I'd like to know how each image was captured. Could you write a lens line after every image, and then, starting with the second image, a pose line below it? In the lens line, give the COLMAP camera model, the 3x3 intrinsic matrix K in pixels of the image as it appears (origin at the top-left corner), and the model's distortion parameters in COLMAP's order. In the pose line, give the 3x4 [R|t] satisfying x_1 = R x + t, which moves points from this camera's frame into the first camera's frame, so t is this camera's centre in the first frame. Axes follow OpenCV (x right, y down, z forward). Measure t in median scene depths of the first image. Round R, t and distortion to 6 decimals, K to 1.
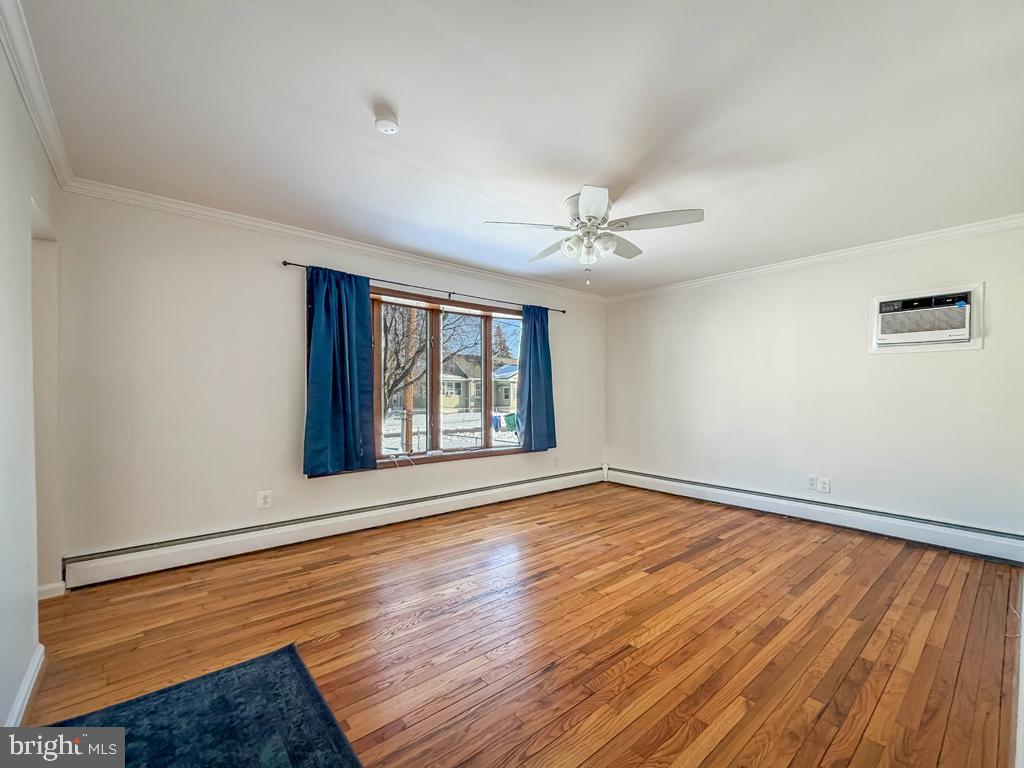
lens RADIAL K [[426.0, 0, 509.4], [0, 426.0, 386.4], [0, 0, 1]] dist [0.000505, -0.000566]
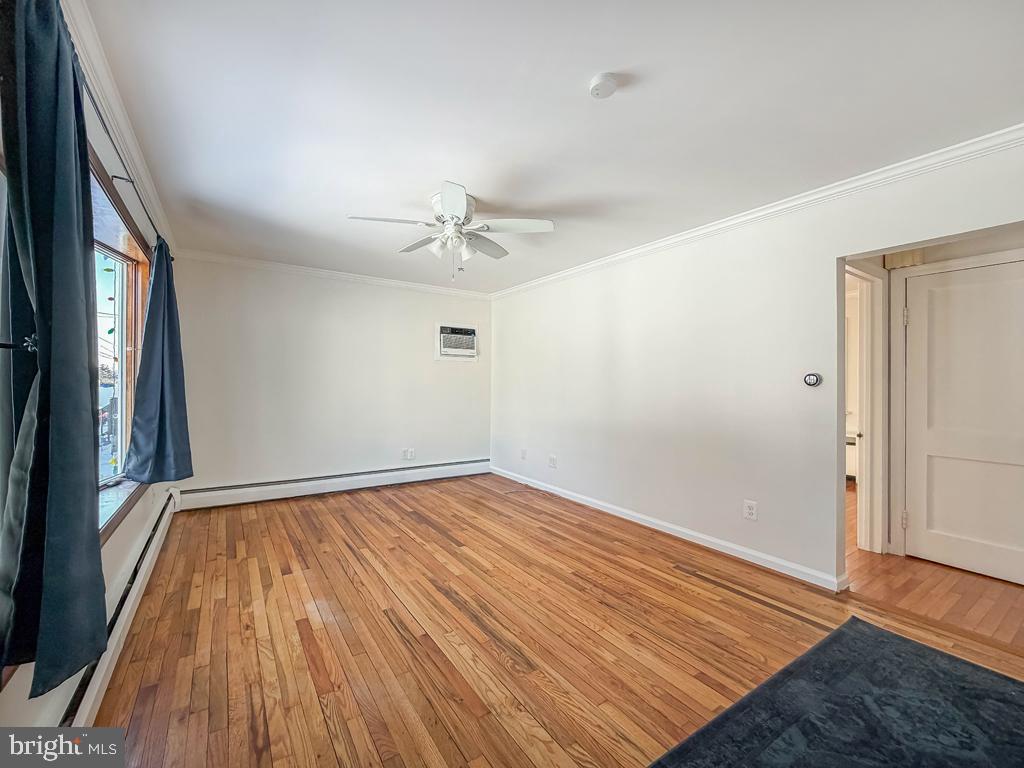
lens RADIAL K [[426.0, 0, 504.2], [0, 426.0, 387.8], [0, 0, 1]] dist [0.000505, -0.000566]
pose [[0.137143, -0.016348, 0.990416, -0.684514], [-0.019824, 0.999618, 0.019245, -0.014093], [-0.990353, -0.022273, 0.136766, 0.636137]]
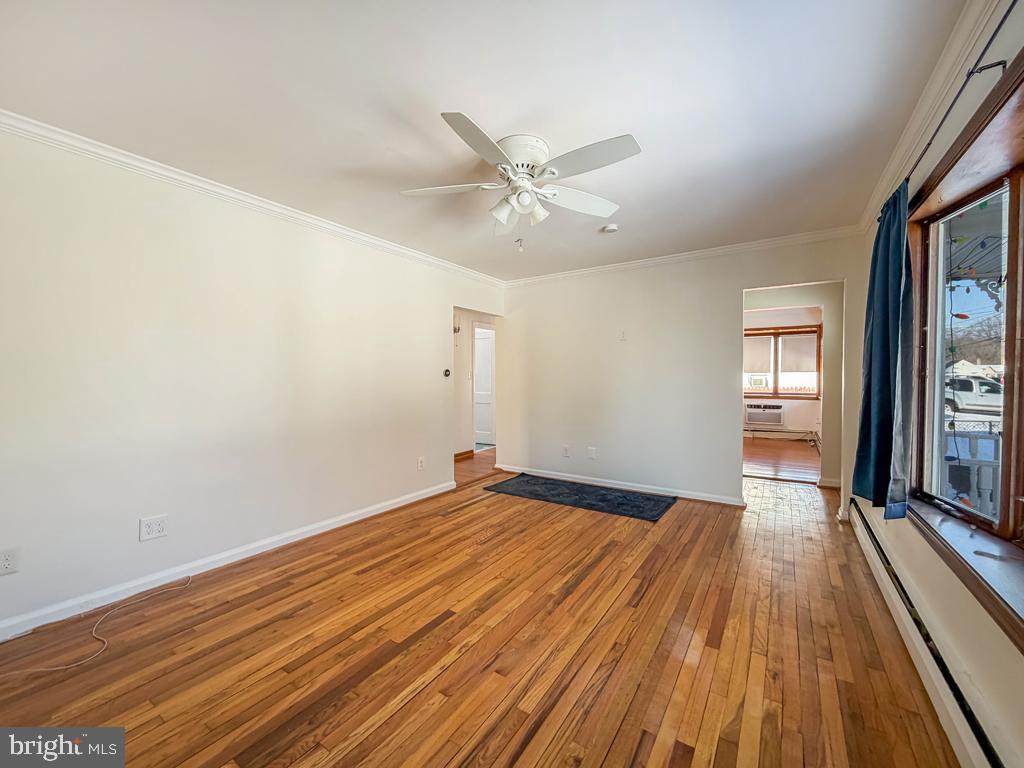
lens RADIAL K [[426.0, 0, 491.0], [0, 426.0, 373.4], [0, 0, 1]] dist [0.000505, -0.000566]
pose [[-0.969129, -0.009345, -0.246376, 0.389177], [-0.004456, 0.999782, -0.020394, 0.003394], [0.246513, -0.018667, -0.968960, 1.550432]]
